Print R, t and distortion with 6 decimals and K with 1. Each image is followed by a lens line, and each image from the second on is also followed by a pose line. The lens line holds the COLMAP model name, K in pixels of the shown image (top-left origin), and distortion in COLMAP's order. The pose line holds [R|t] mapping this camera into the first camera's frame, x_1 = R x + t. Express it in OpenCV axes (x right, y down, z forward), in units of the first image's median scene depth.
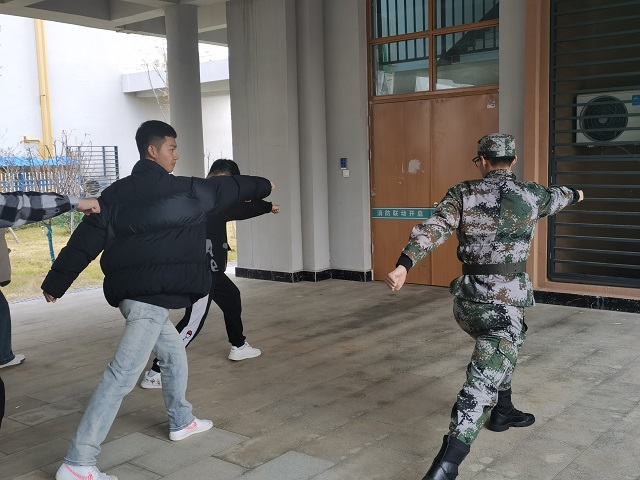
lens RADIAL K [[751.1, 0, 320.4], [0, 751.1, 242.6], [0, 0, 1]] dist [0.026792, 0.000000]
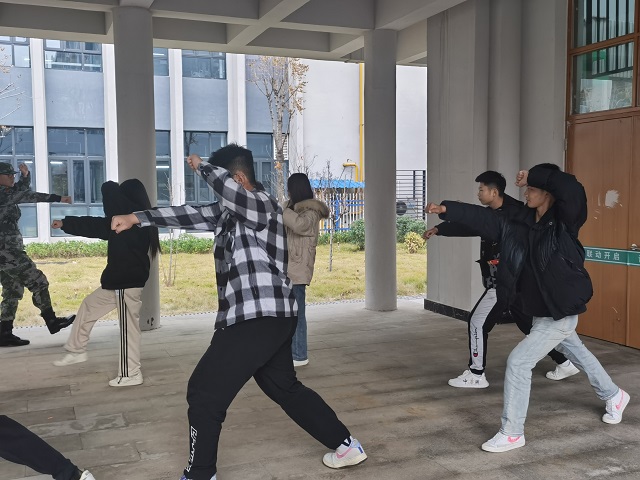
lens RADIAL K [[705.6, 0, 319.5], [0, 705.6, 236.7], [0, 0, 1]] dist [0.029188, 0.000000]
pose [[0.874101, 0.053280, -0.482814, 0.223059], [-0.069146, 0.997492, -0.015108, -0.026117], [0.480798, 0.046590, 0.875593, 0.167240]]
